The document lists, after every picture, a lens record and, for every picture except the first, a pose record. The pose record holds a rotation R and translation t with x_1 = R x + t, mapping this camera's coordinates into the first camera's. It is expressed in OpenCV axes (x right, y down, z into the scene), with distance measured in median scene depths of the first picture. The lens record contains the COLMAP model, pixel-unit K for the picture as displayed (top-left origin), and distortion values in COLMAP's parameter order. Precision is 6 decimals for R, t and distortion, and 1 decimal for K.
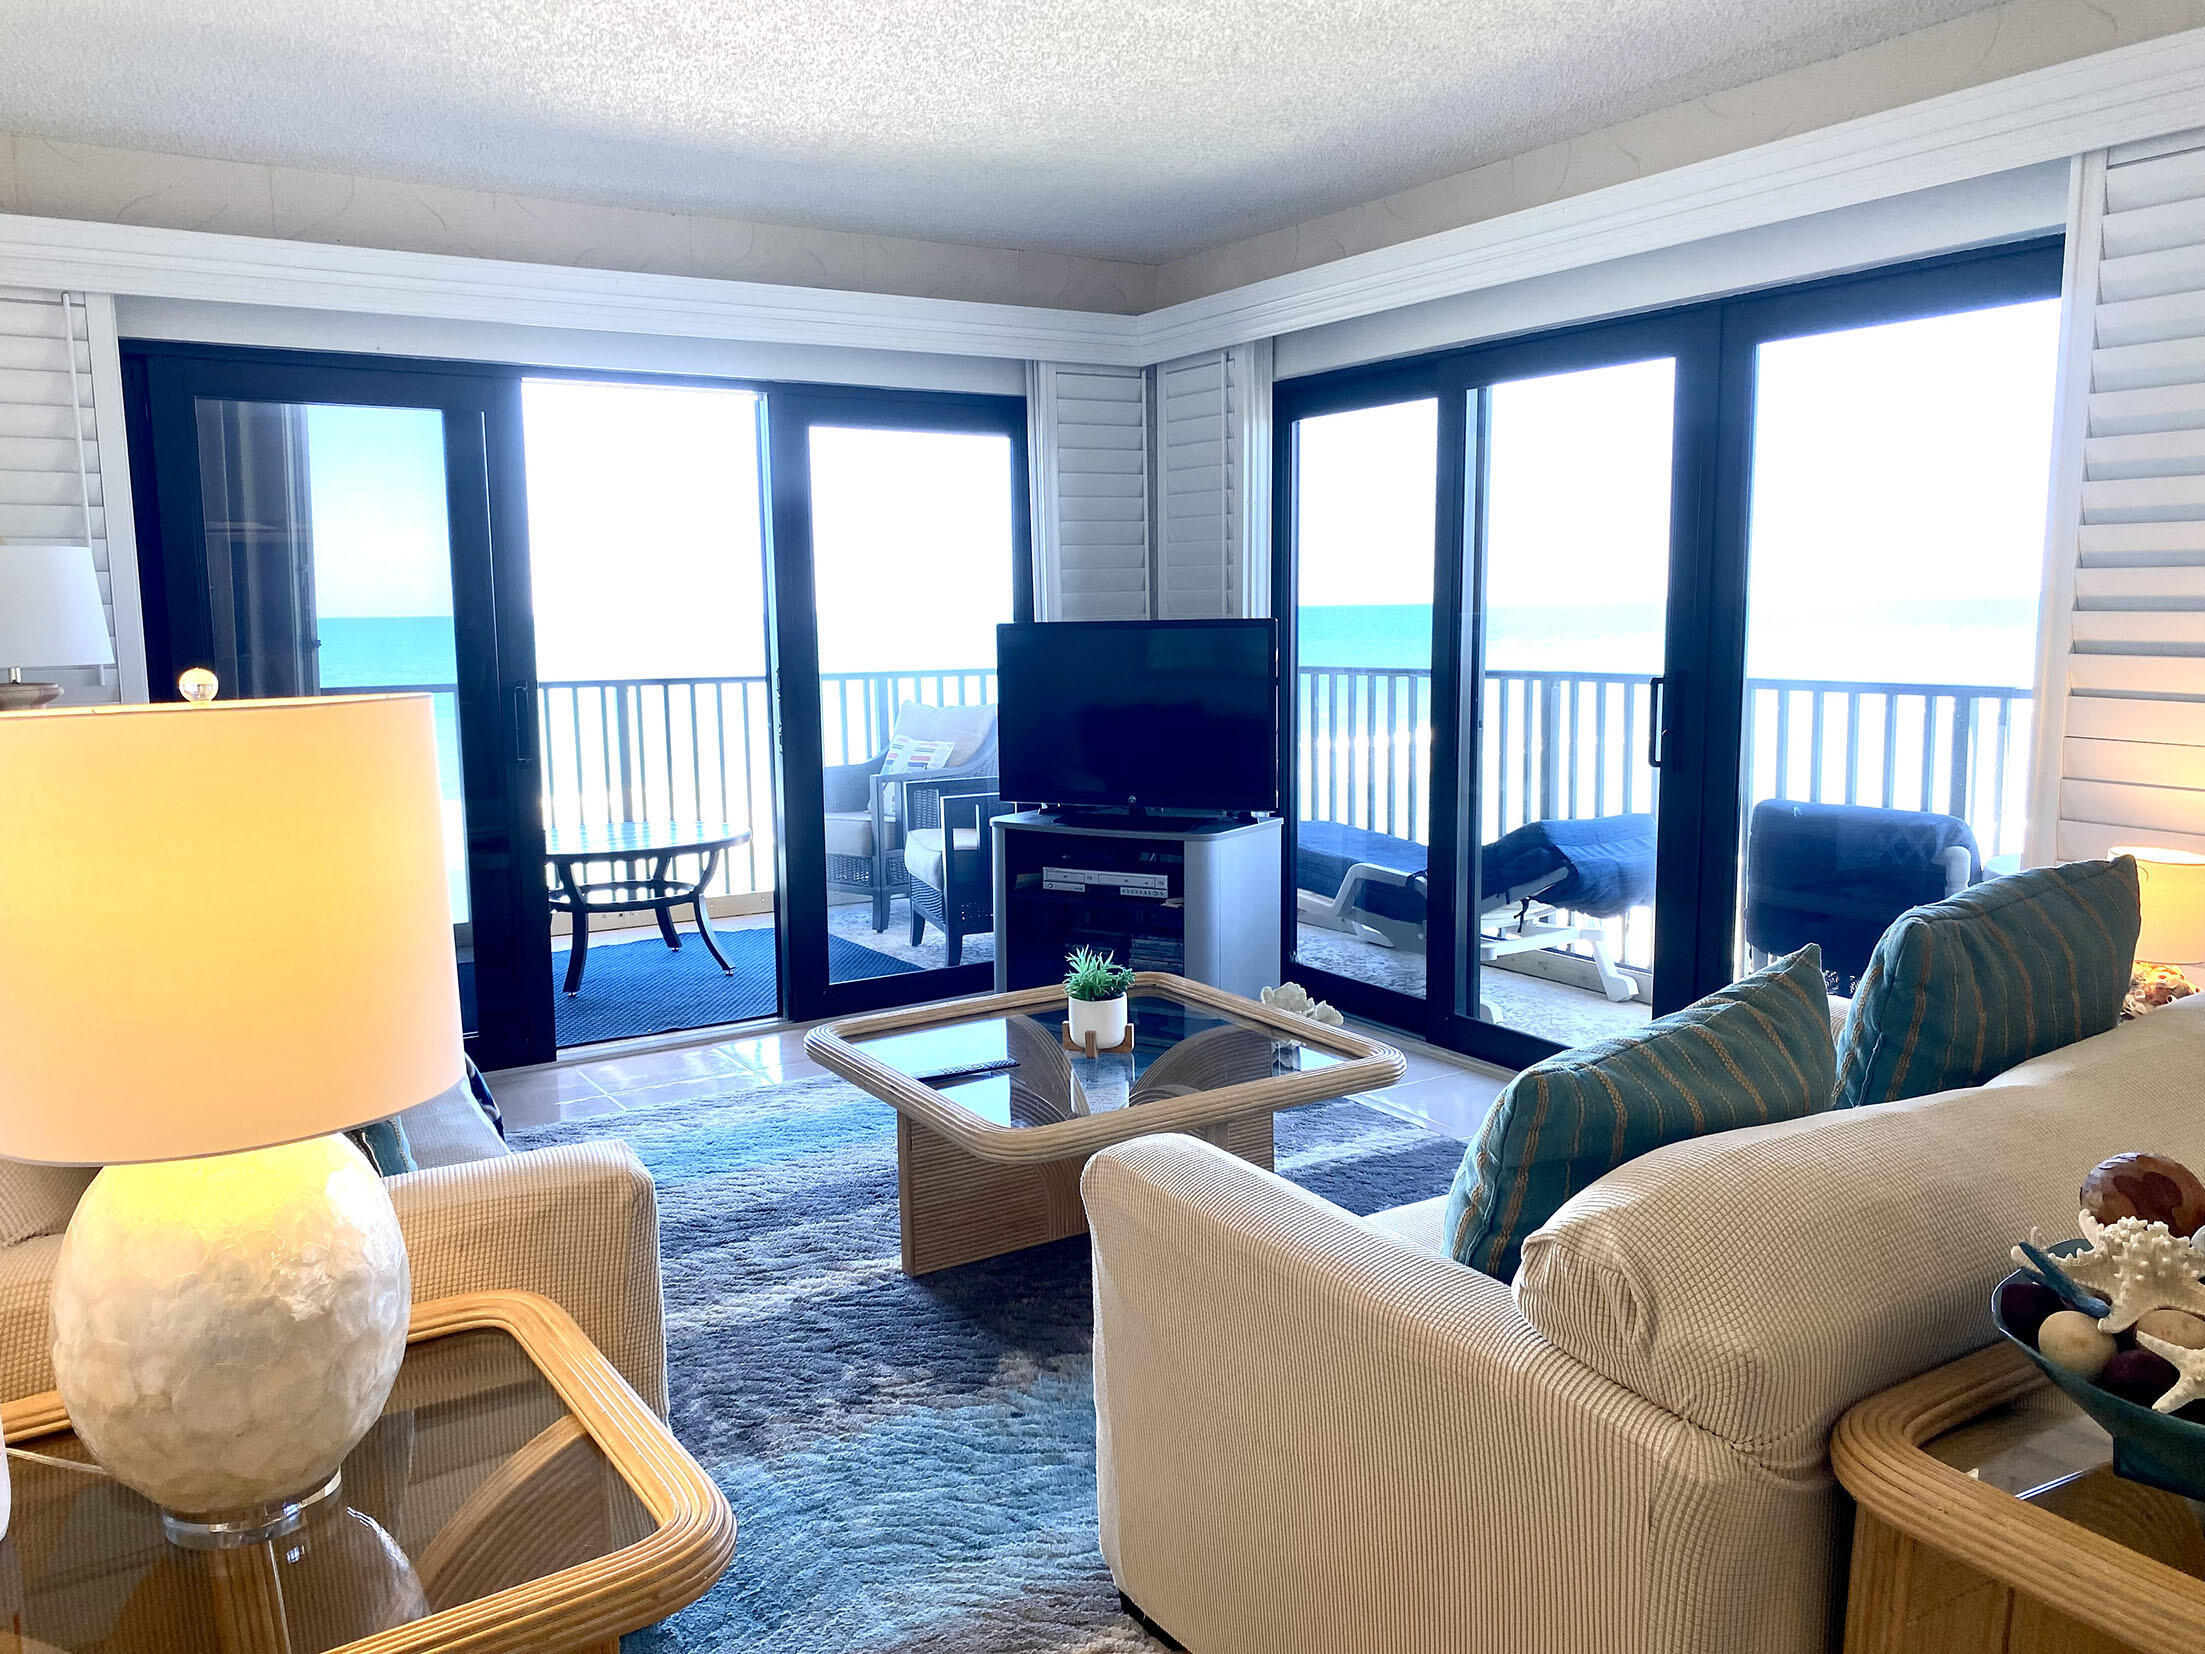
lens RADIAL K [[1707.1, 0, 1102.5], [0, 1707.1, 827.0], [0, 0, 1]] dist [0.027389, -0.000180]
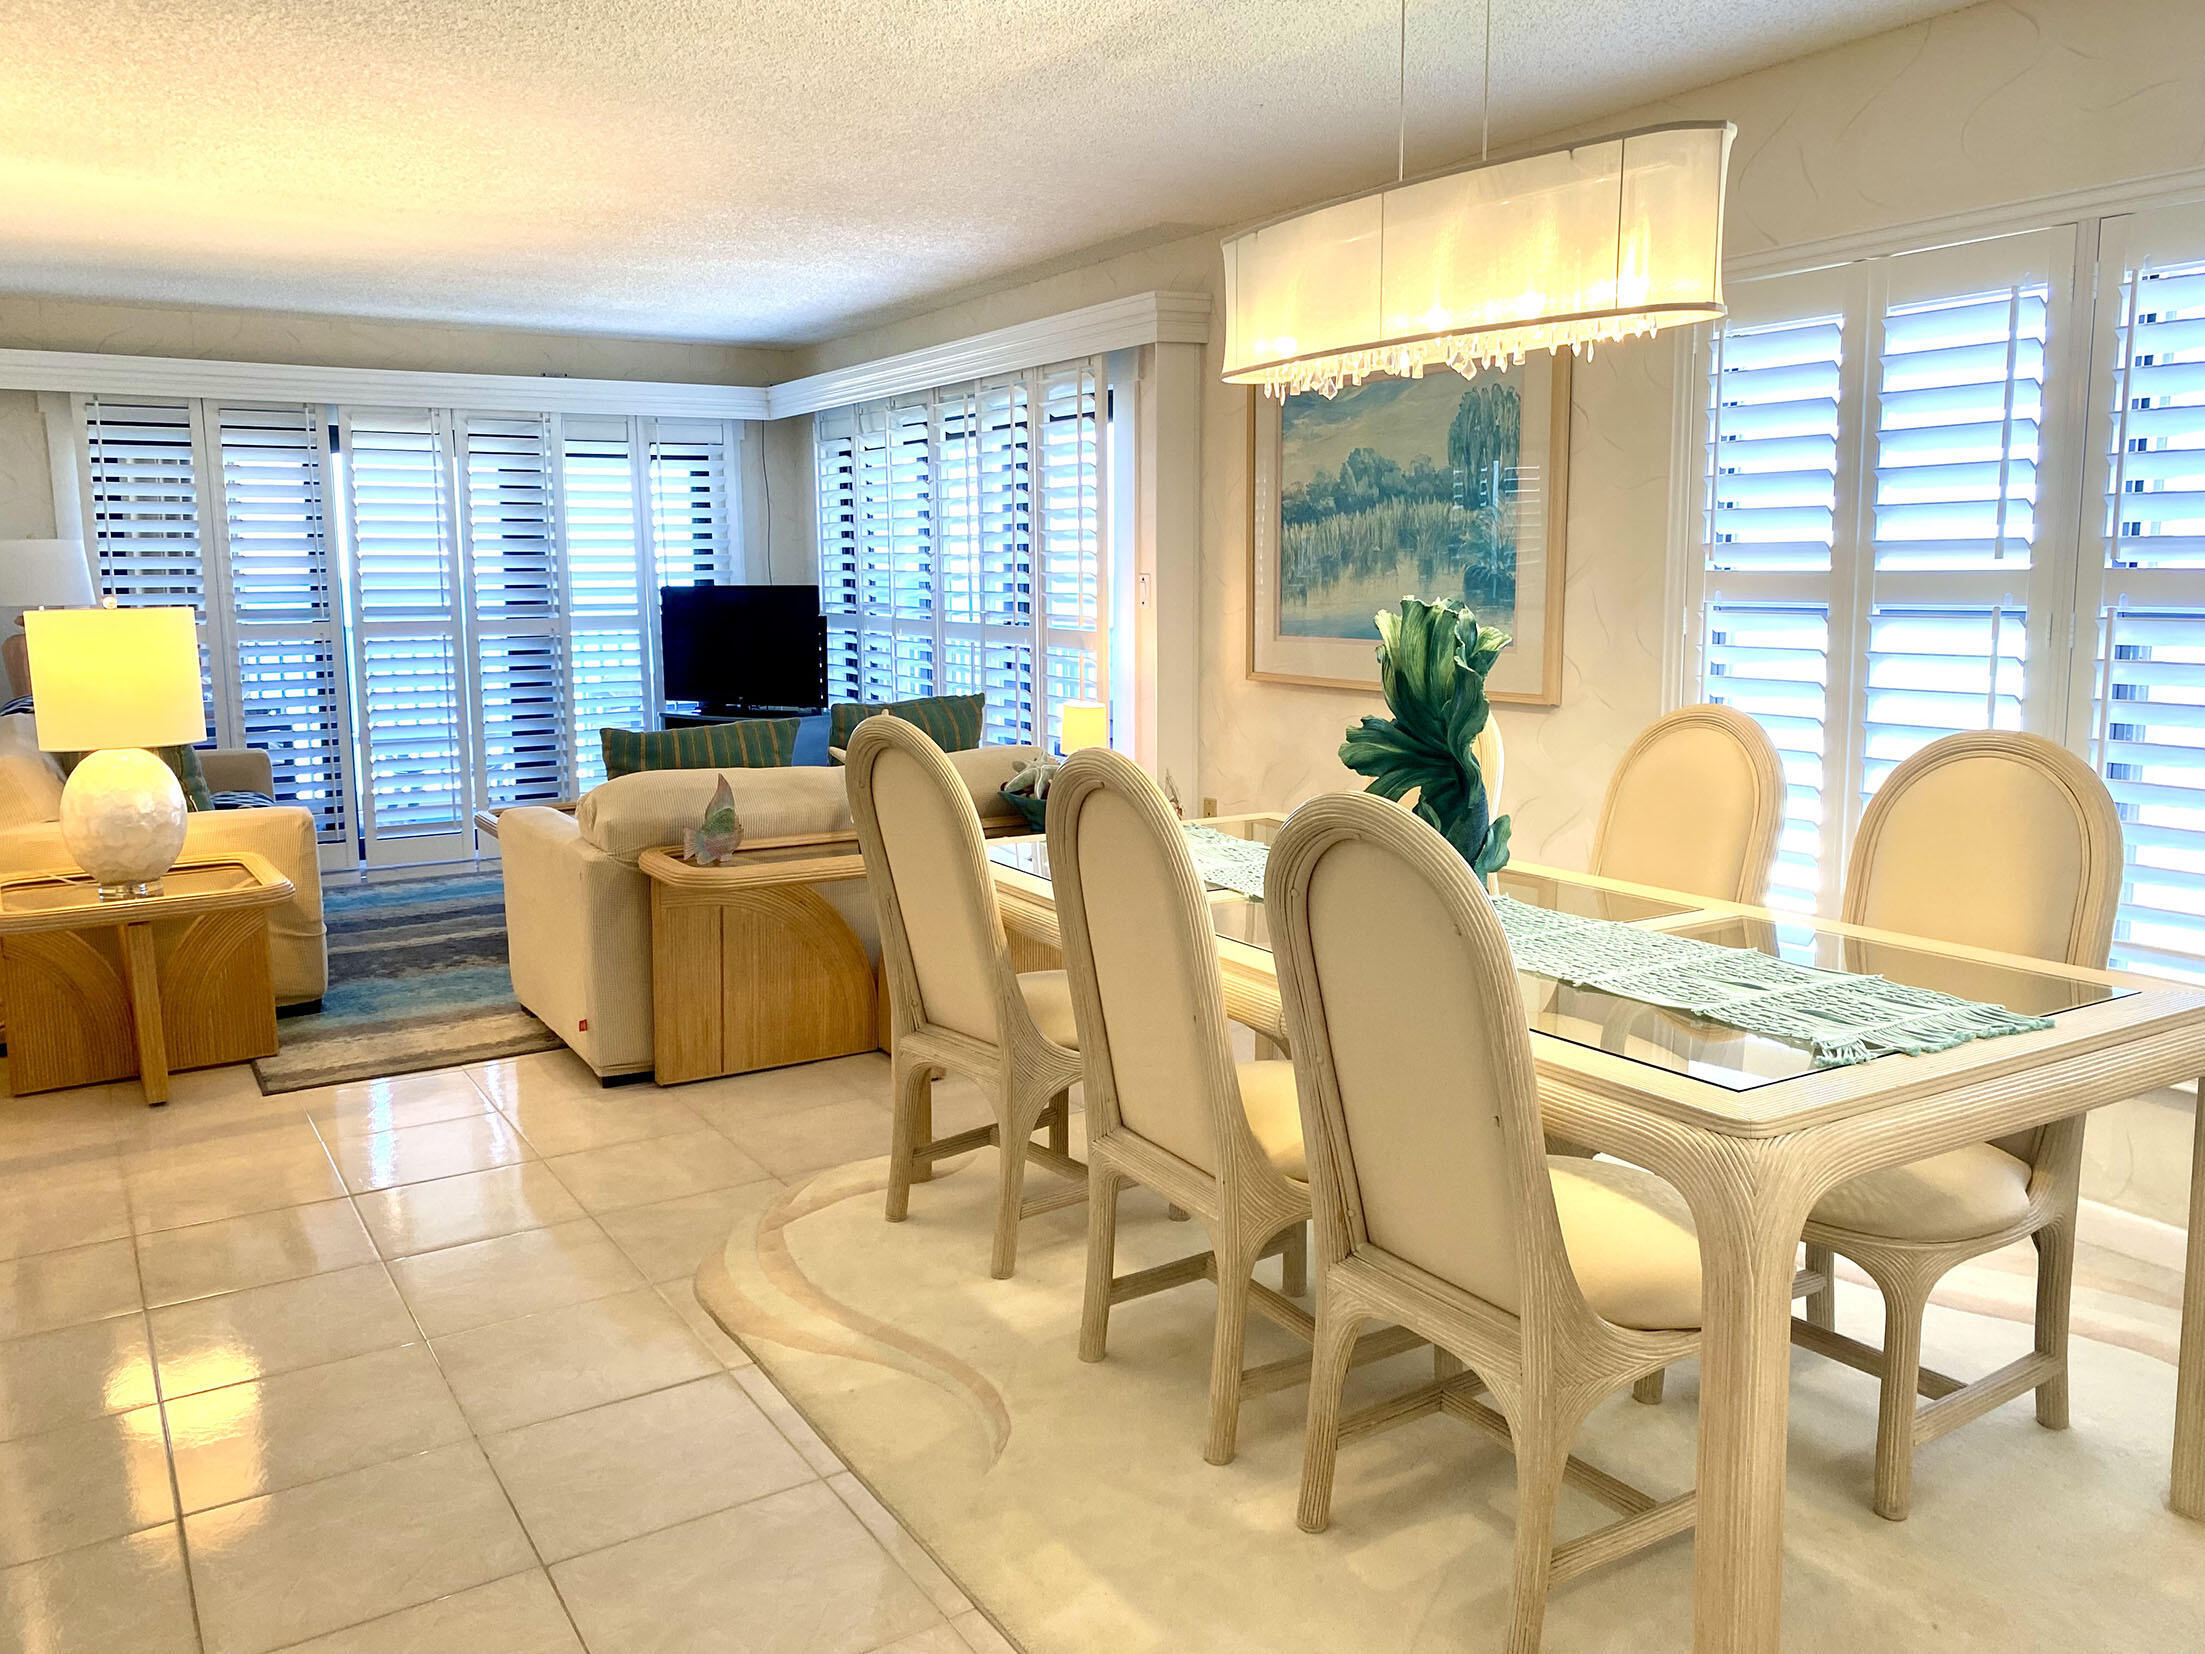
lens RADIAL K [[1707.1, 0, 1102.5], [0, 1707.1, 827.0], [0, 0, 1]] dist [0.027389, -0.000180]
pose [[0.999950, 0.010015, -0.000348, 0.396082], [-0.010009, 0.999845, 0.014461, 0.081612], [0.000493, -0.014457, 0.999895, -0.656254]]
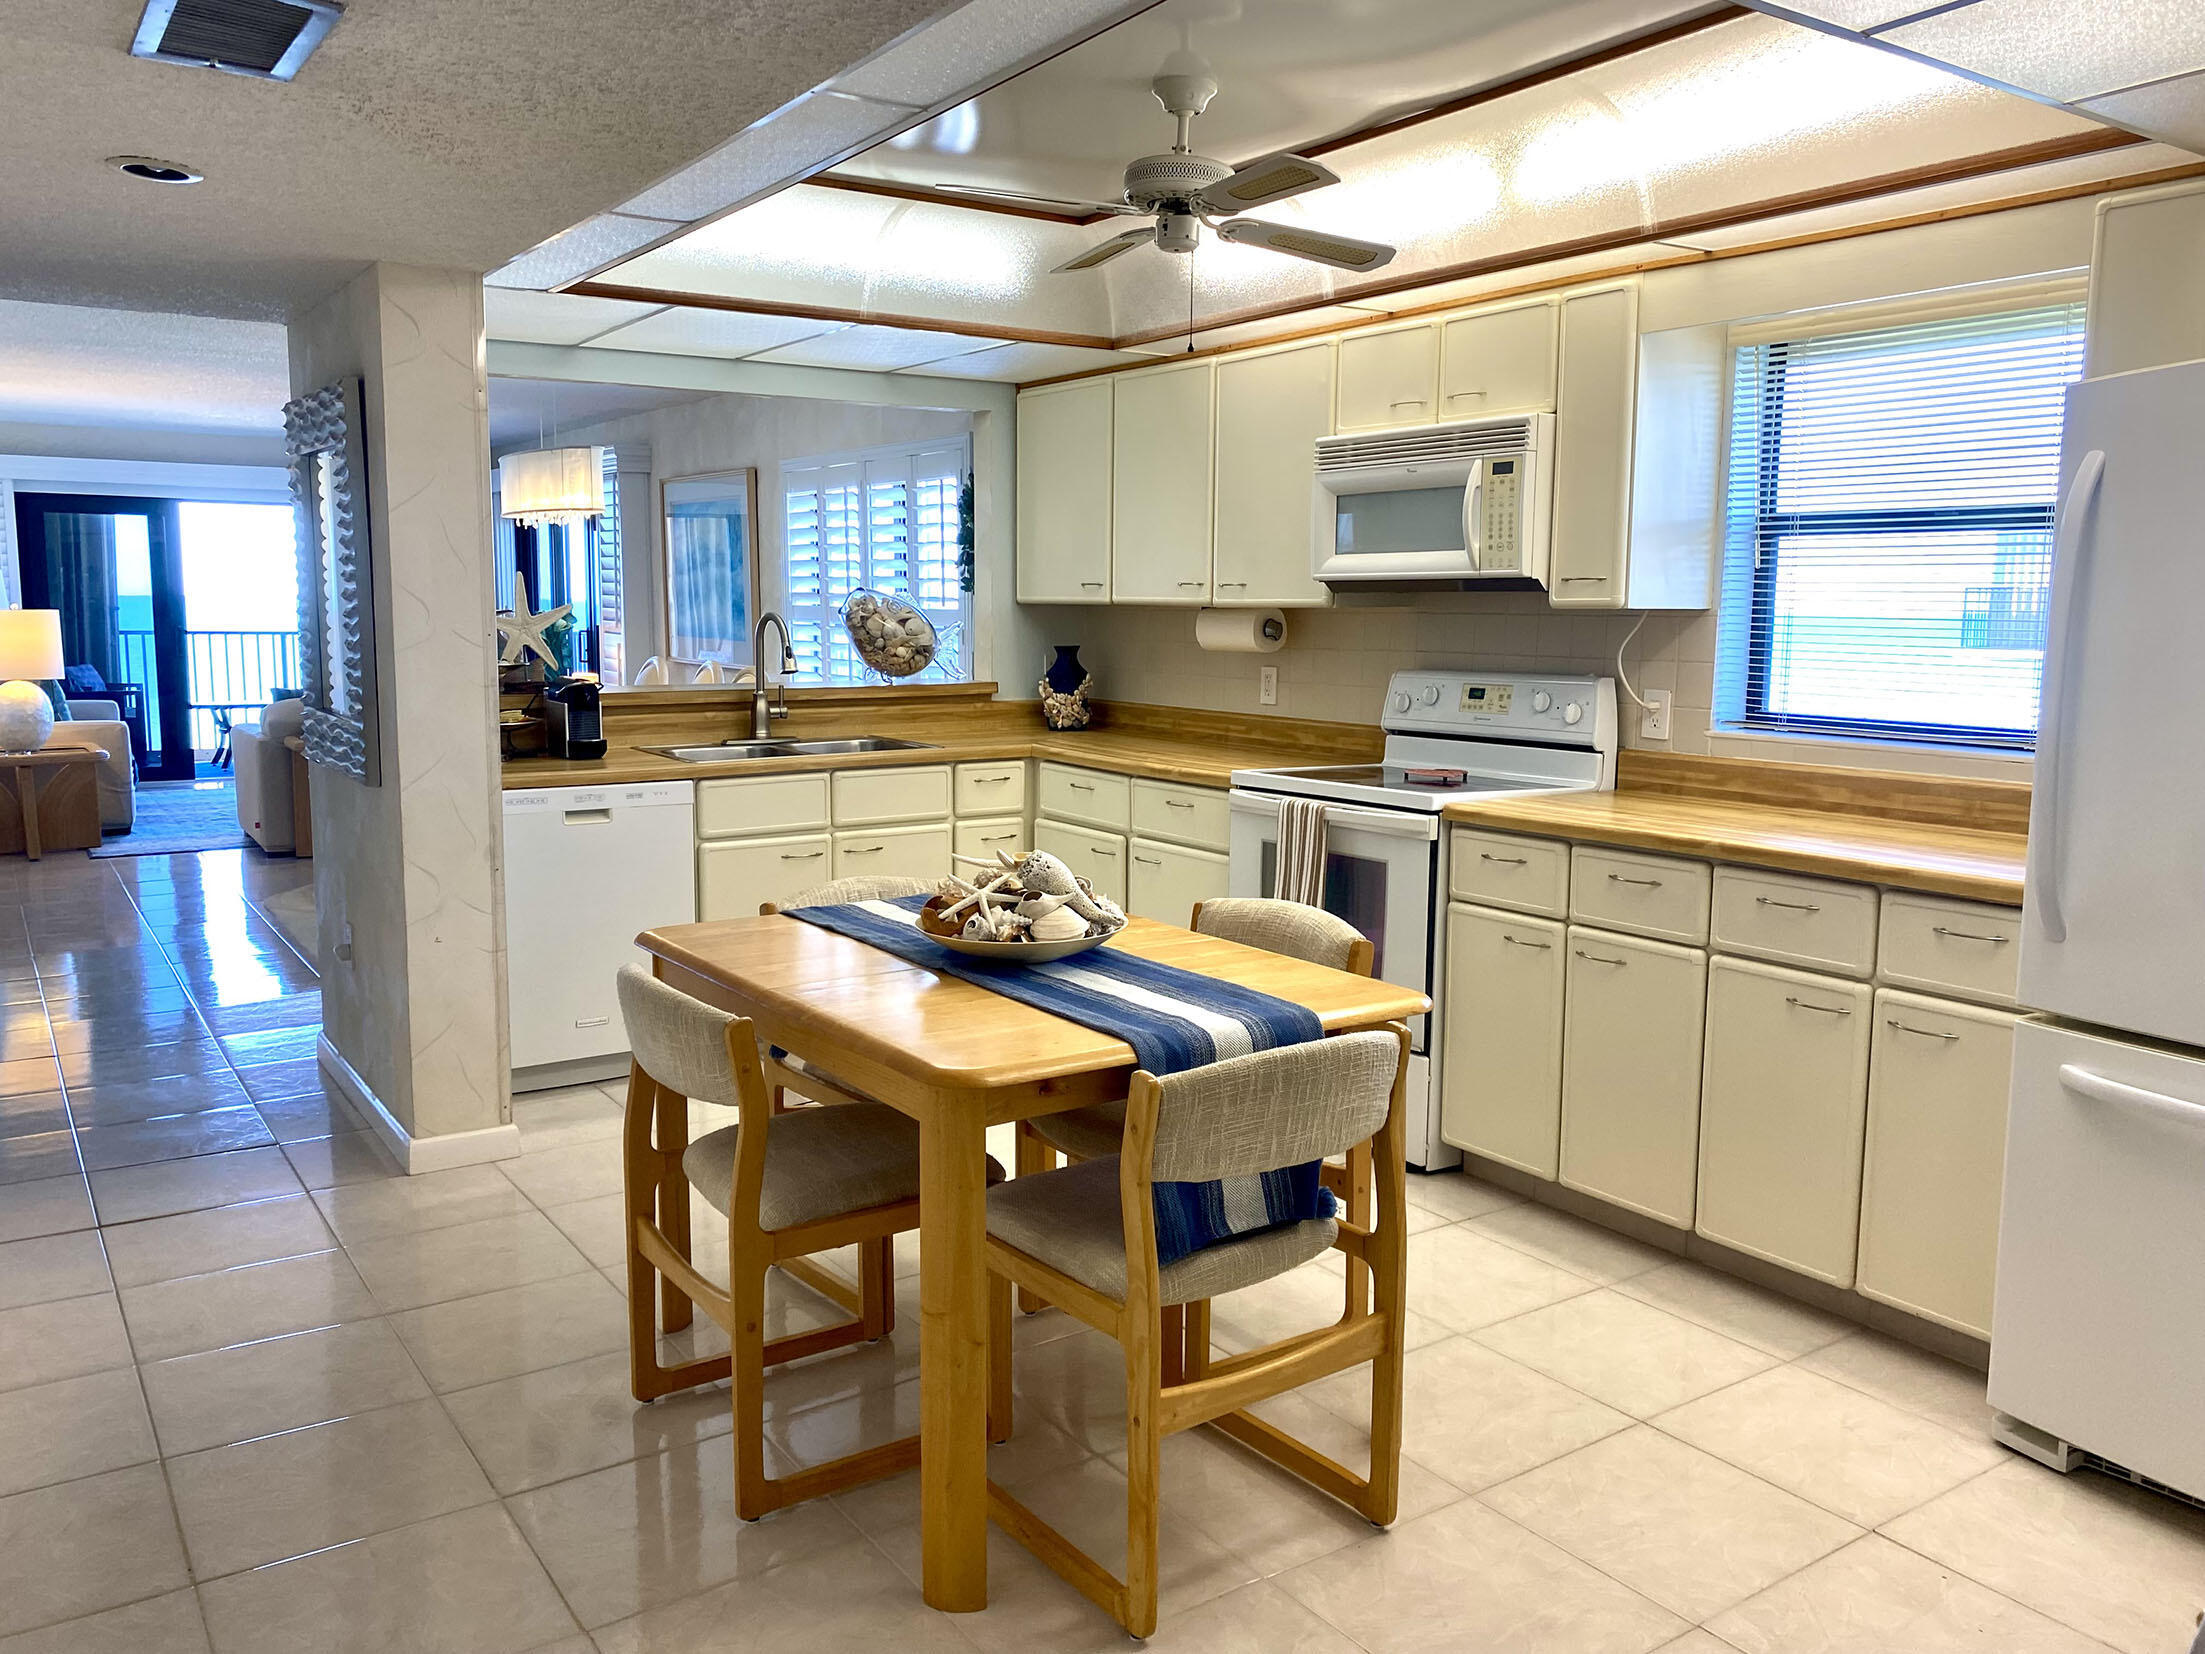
lens RADIAL K [[1670.4, 0, 1105.0], [0, 1670.4, 807.9], [0, 0, 1]] dist [0.038323, 0.000848]
pose [[0.998854, 0.017859, 0.044403, 0.987468], [-0.017359, 0.999782, -0.011621, 0.199280], [-0.044601, 0.010837, 0.998946, -1.658474]]
